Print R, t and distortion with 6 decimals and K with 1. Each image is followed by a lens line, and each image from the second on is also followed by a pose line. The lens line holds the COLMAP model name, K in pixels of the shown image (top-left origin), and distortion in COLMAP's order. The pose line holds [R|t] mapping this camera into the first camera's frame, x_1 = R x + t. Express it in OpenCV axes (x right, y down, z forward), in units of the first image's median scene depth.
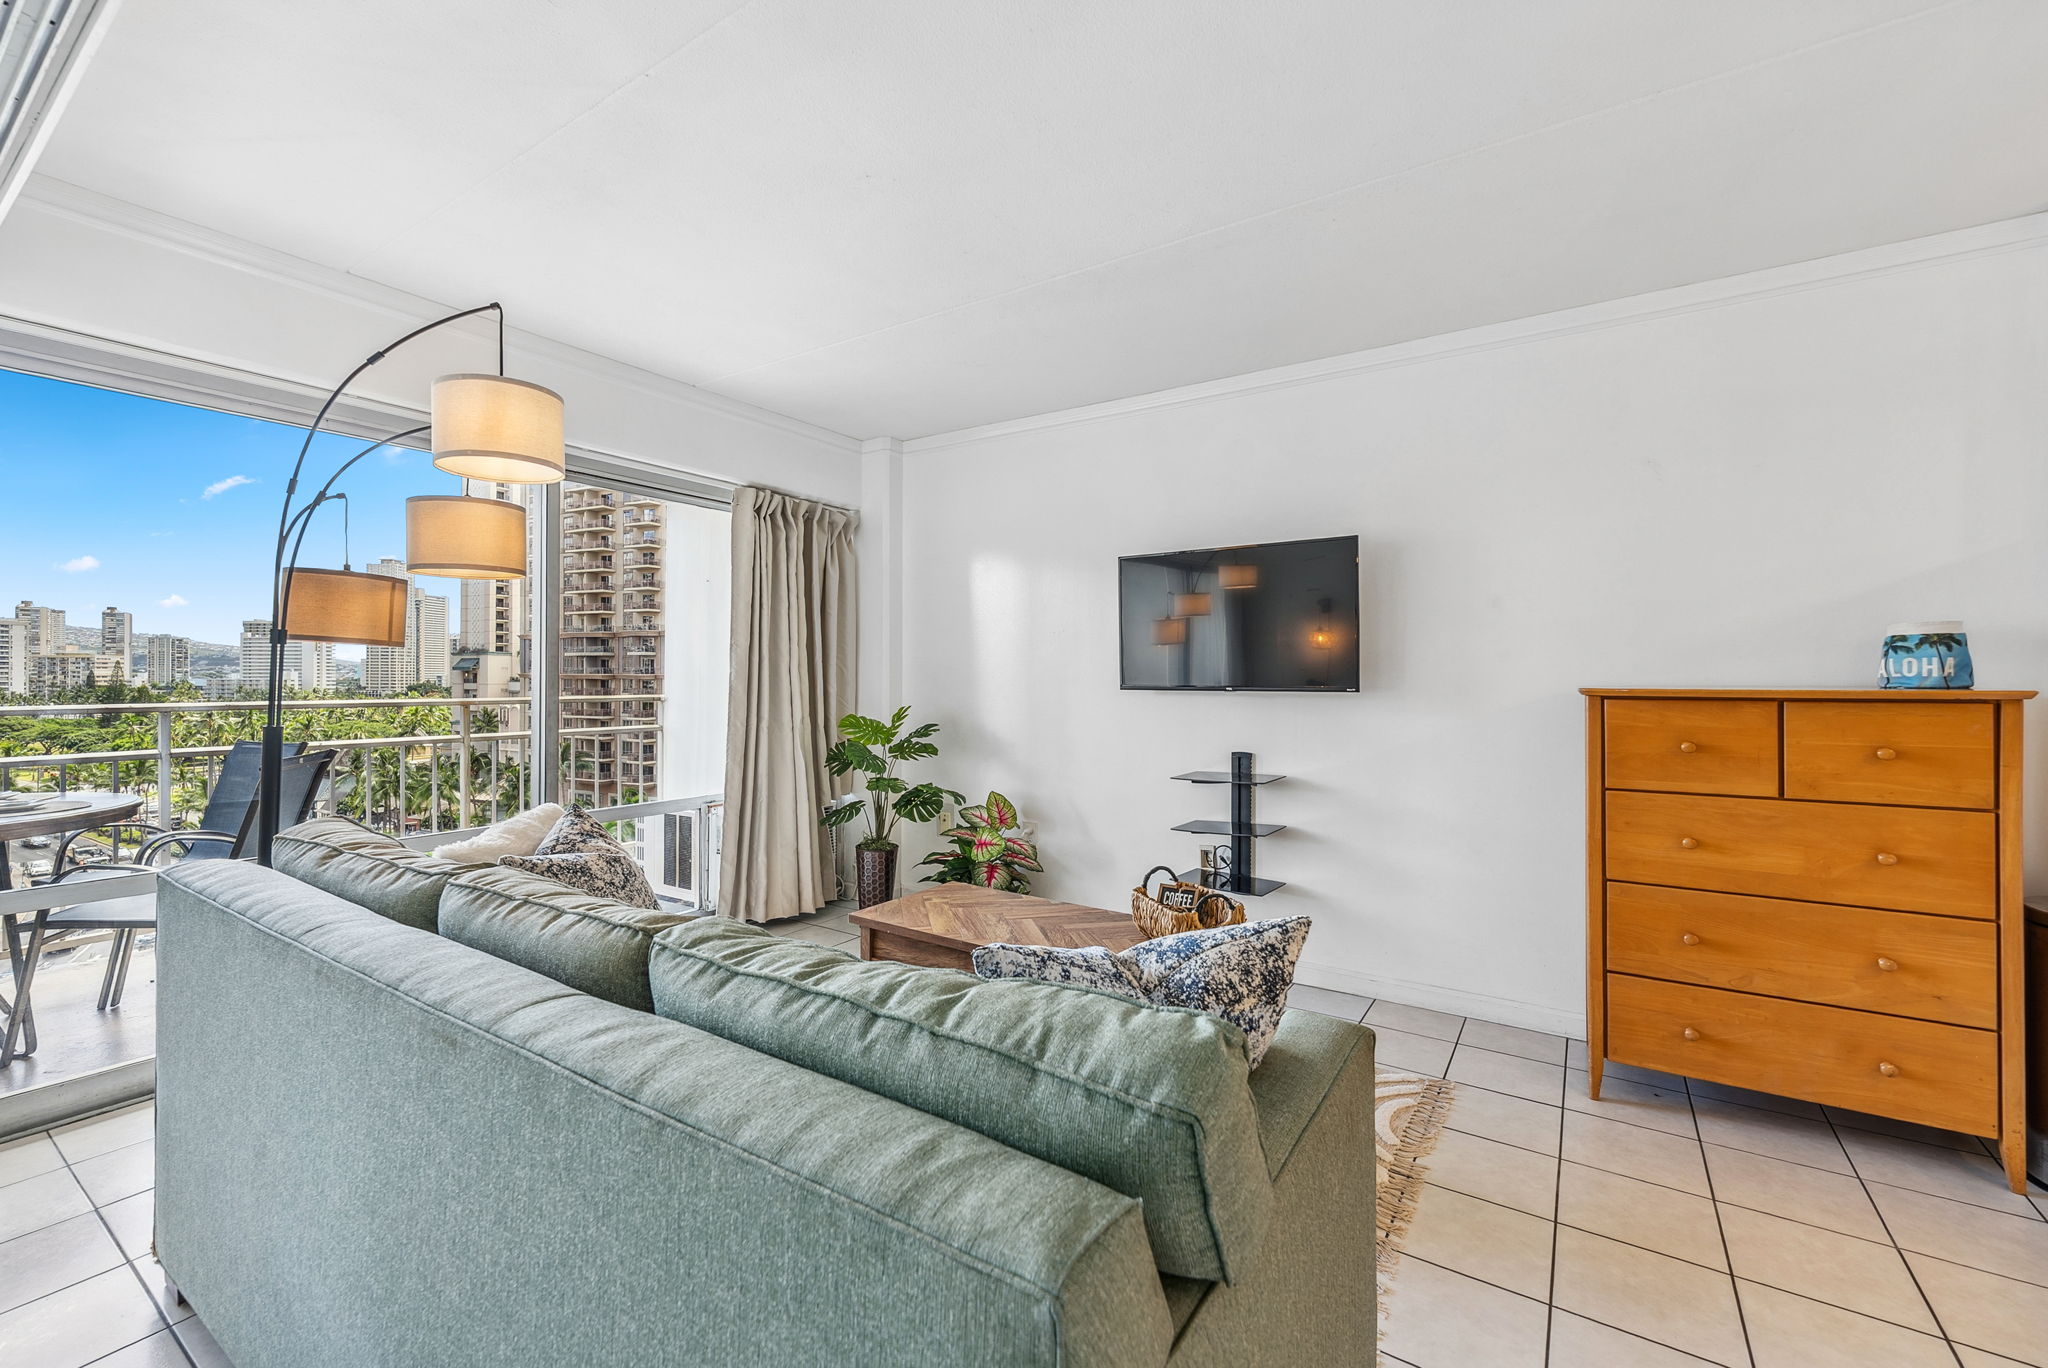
lens RADIAL K [[851.2, 0, 1017.6], [0, 851.2, 671.0], [0, 0, 1]] dist [-0.003098, -0.000091]
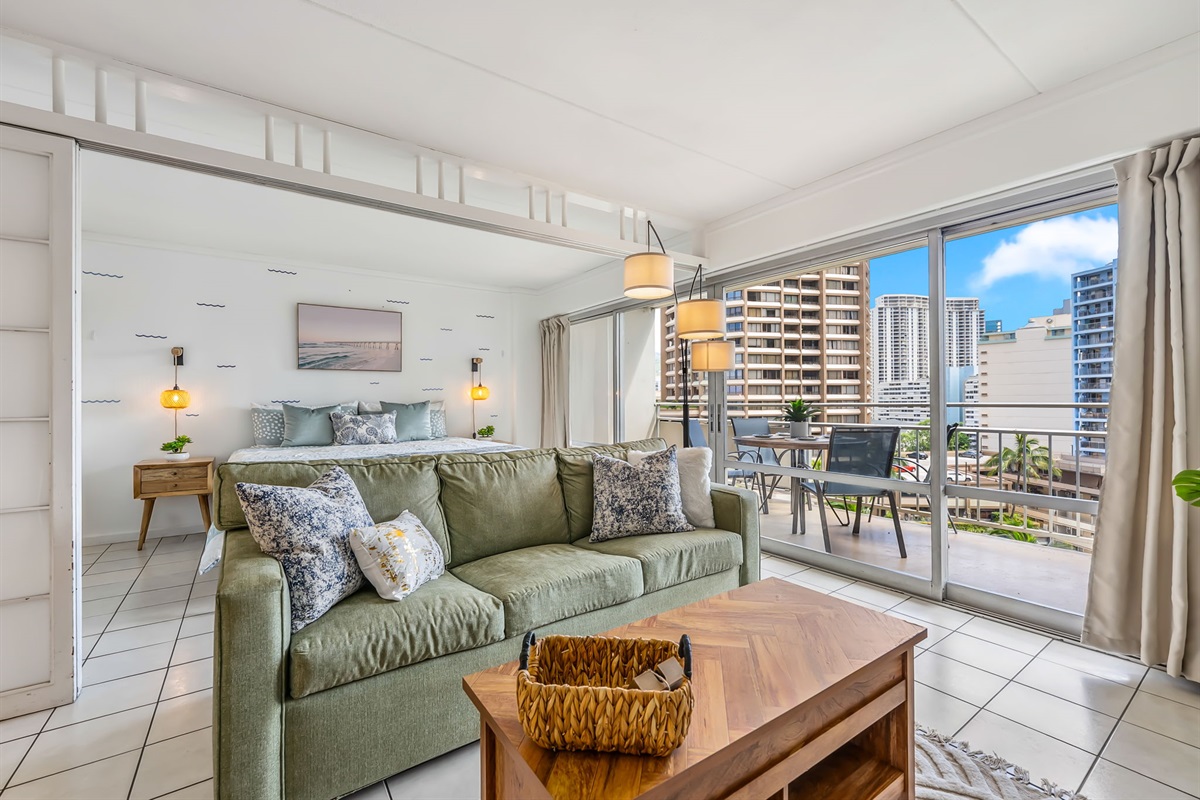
lens RADIAL K [[498.7, 0, 602.8], [0, 498.7, 397.5], [0, 0, 1]] dist [-0.003098, -0.000091]
pose [[-0.353638, -0.006777, -0.935358, 0.361769], [0.013055, 0.999841, -0.012180, 0.031639], [0.935291, -0.016519, -0.353493, 0.707838]]
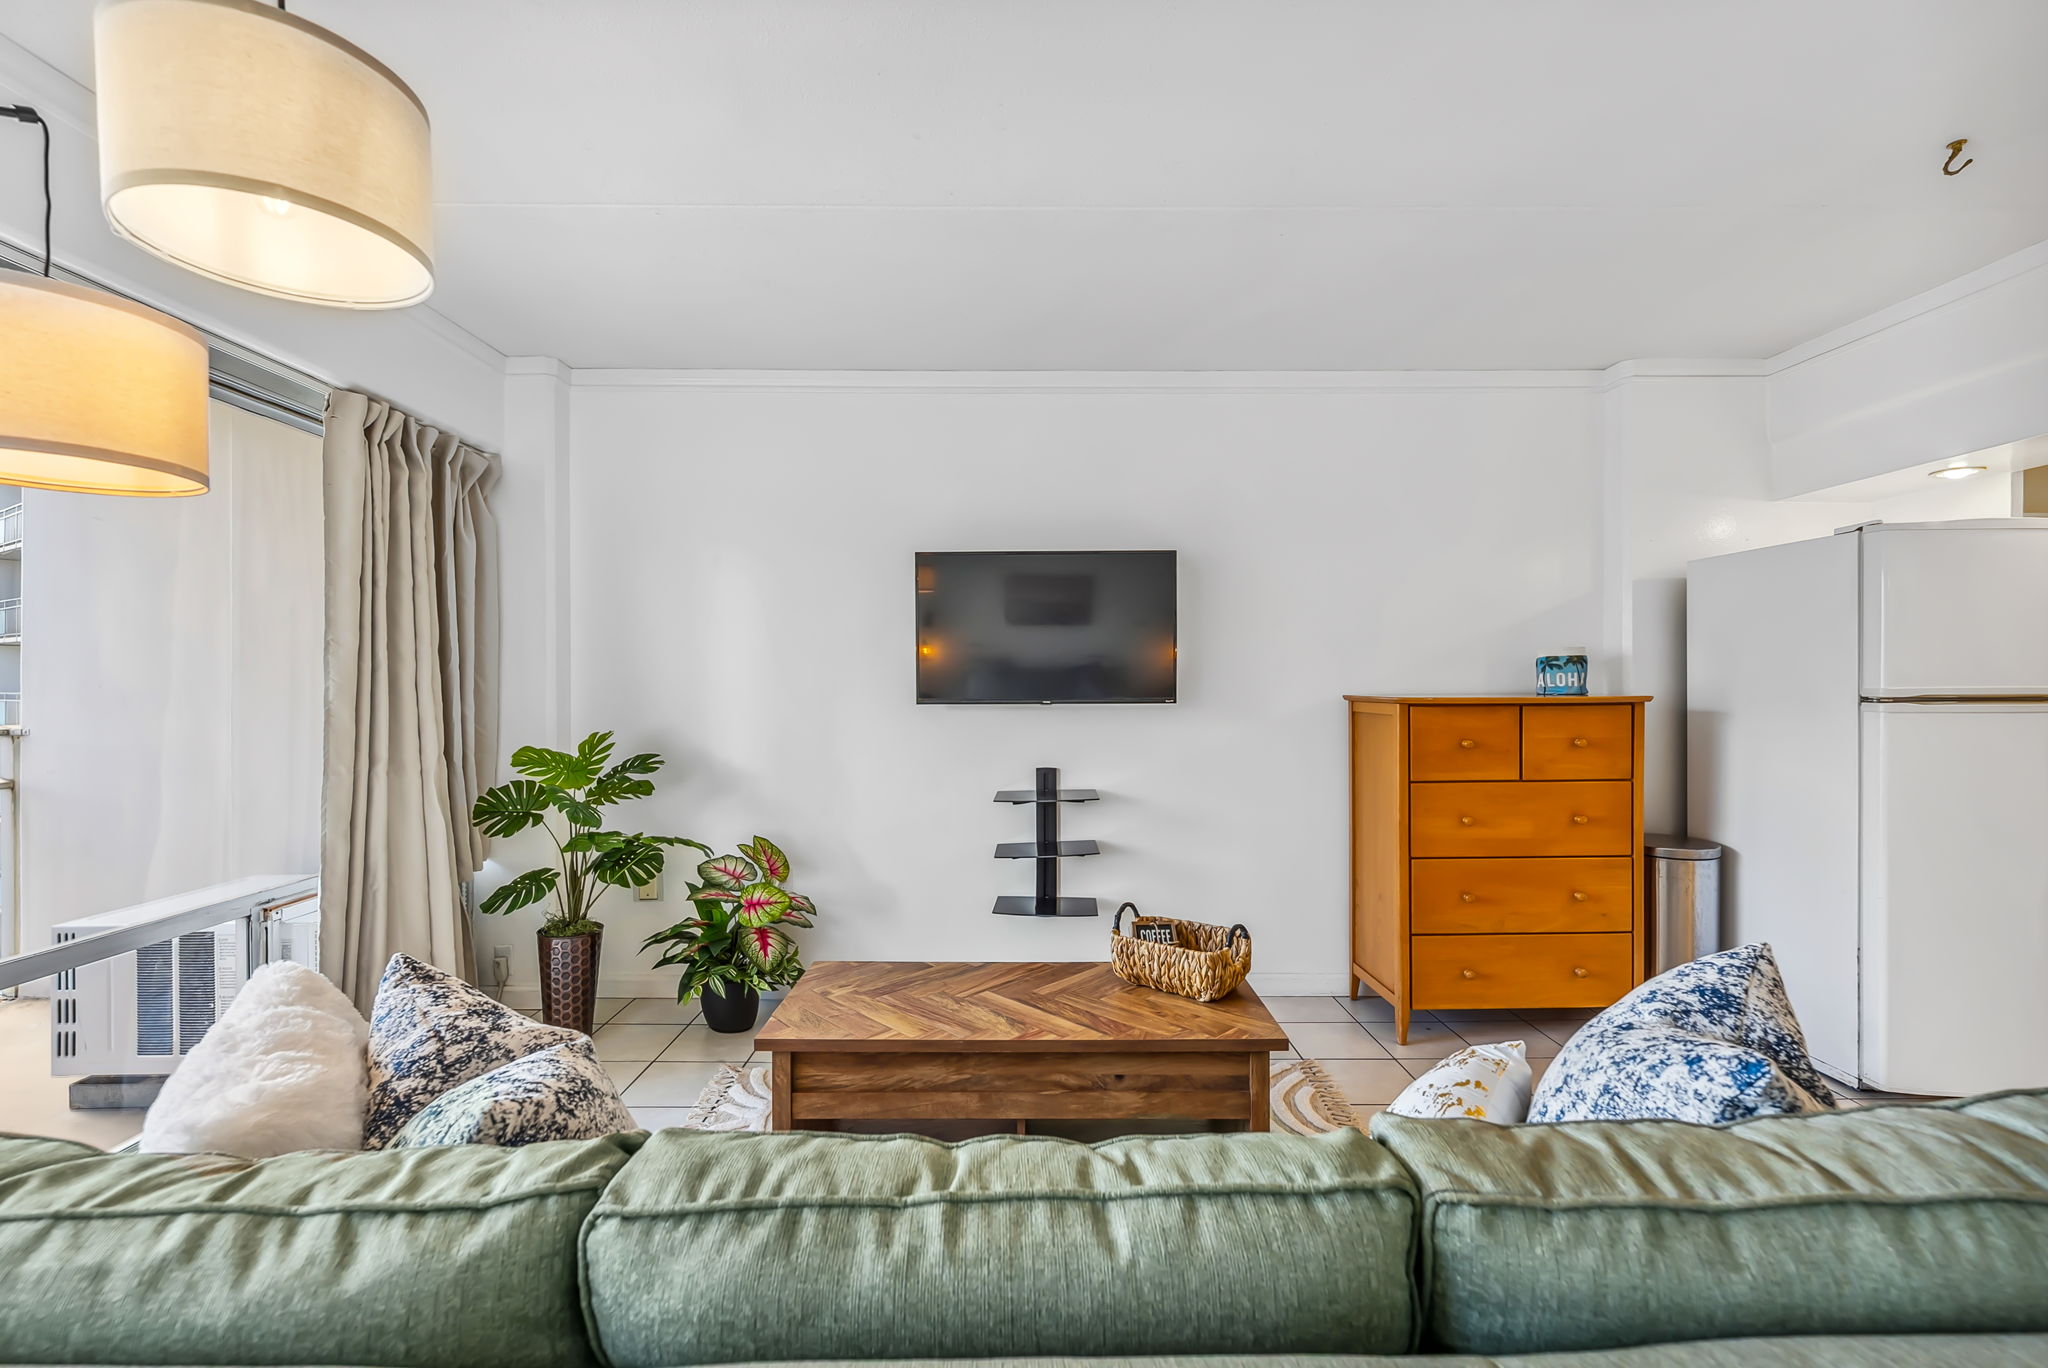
lens RADIAL K [[851.2, 0, 1022.3], [0, 851.2, 683.6], [0, 0, 1]] dist [-0.003098, -0.000091]
pose [[0.824596, -0.003568, 0.565710, -0.280446], [0.001138, 0.999989, 0.004648, -0.003209], [-0.565721, -0.003189, 0.824591, 0.215541]]
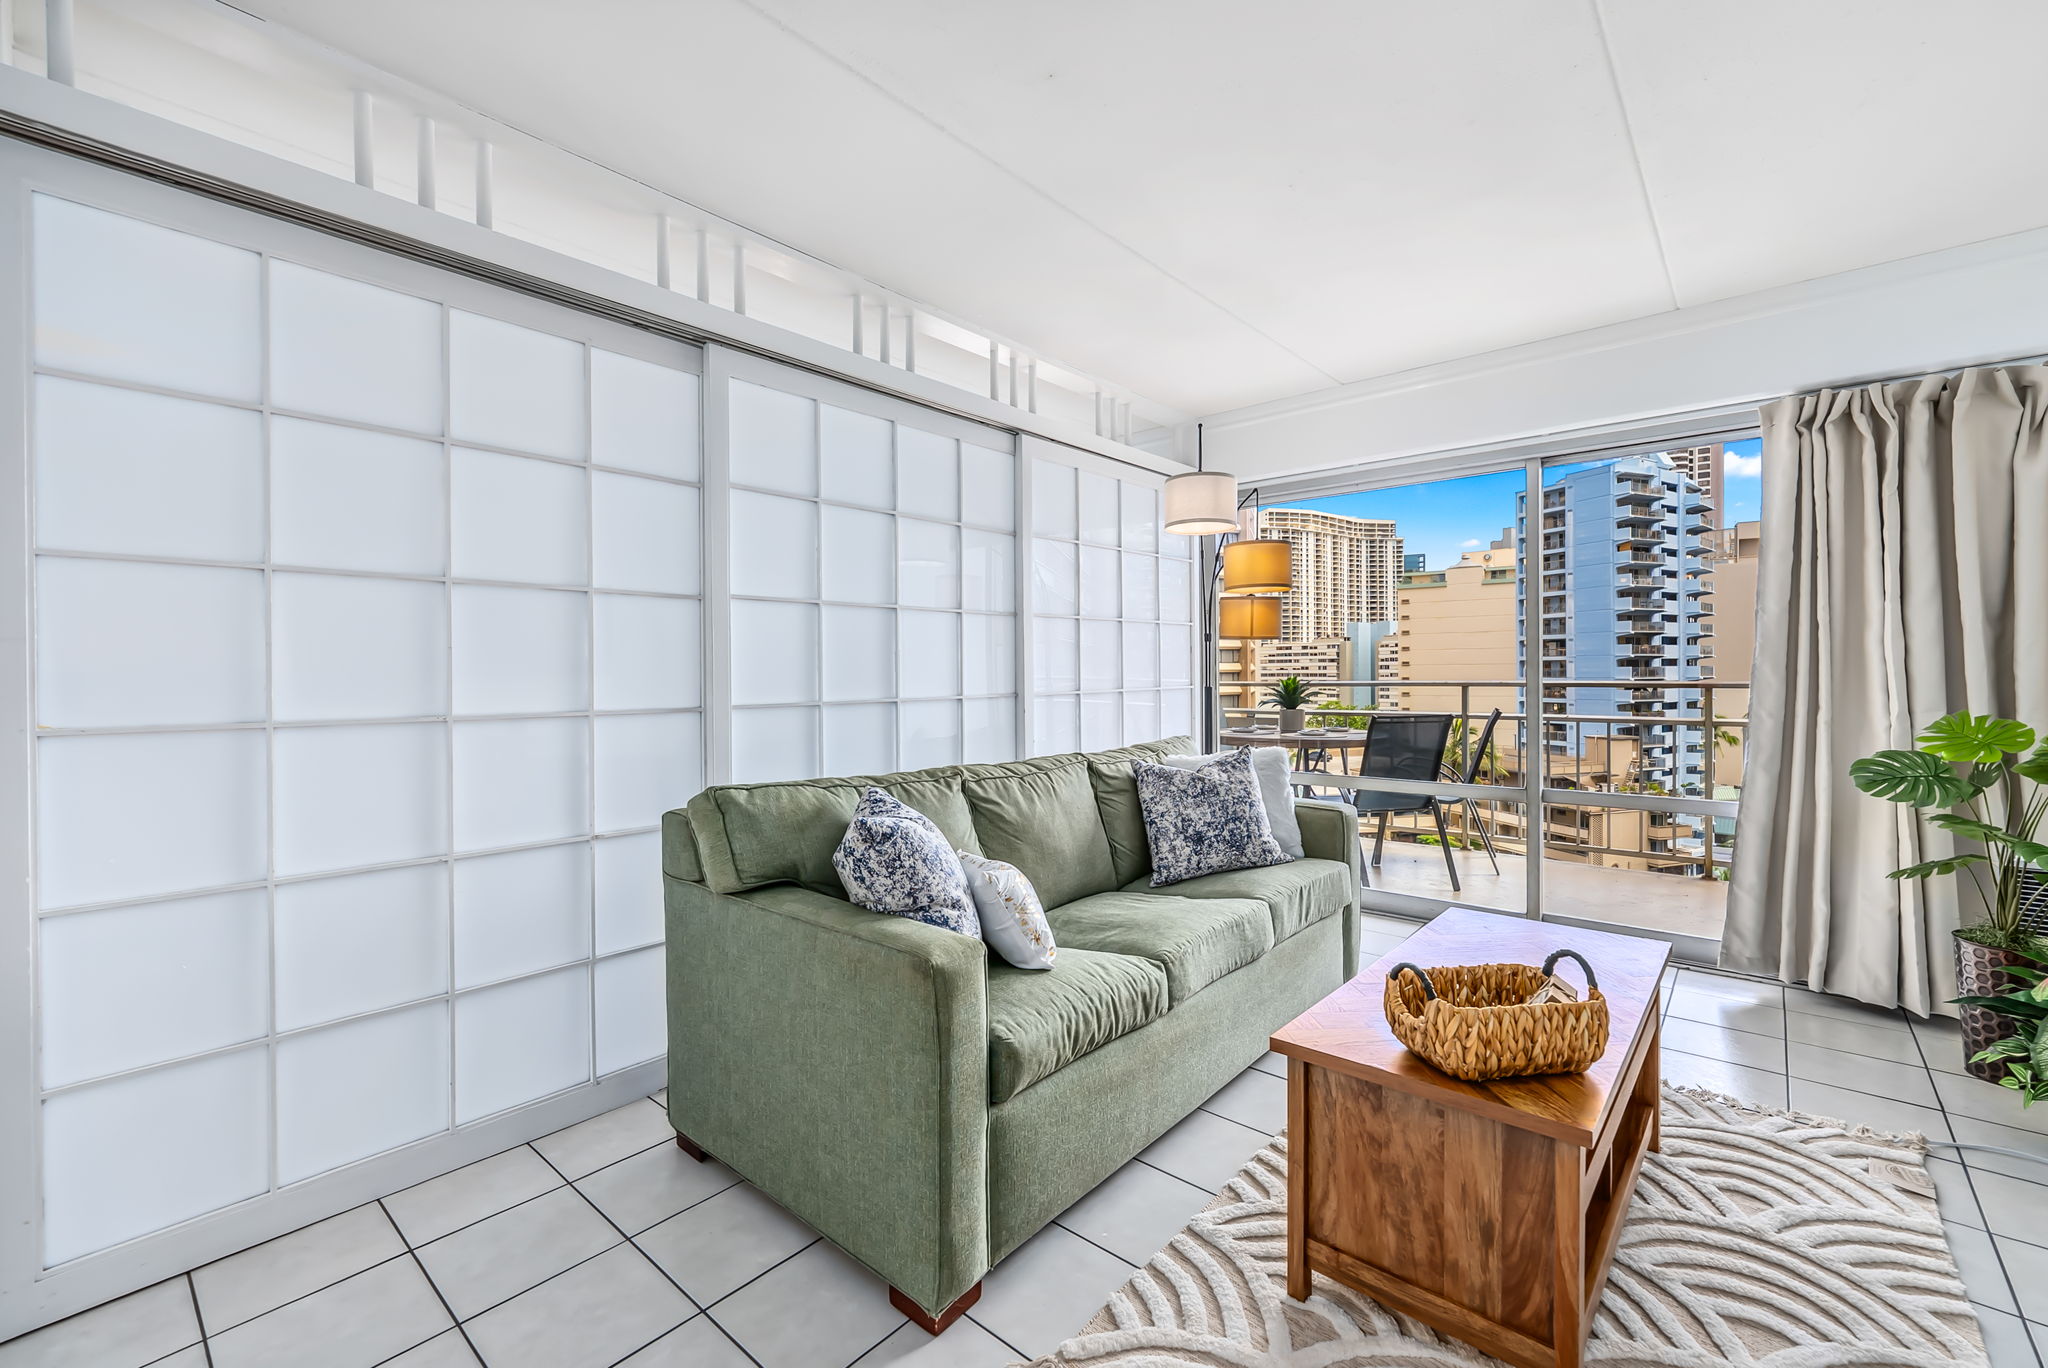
lens RADIAL K [[851.2, 0, 1028.4], [0, 851.2, 681.0], [0, 0, 1]] dist [-0.003098, -0.000091]
pose [[-0.120615, 0.008822, -0.992660, 0.533194], [0.014842, 0.999865, 0.007082, 0.018038], [0.992588, -0.013879, -0.120729, 0.453500]]
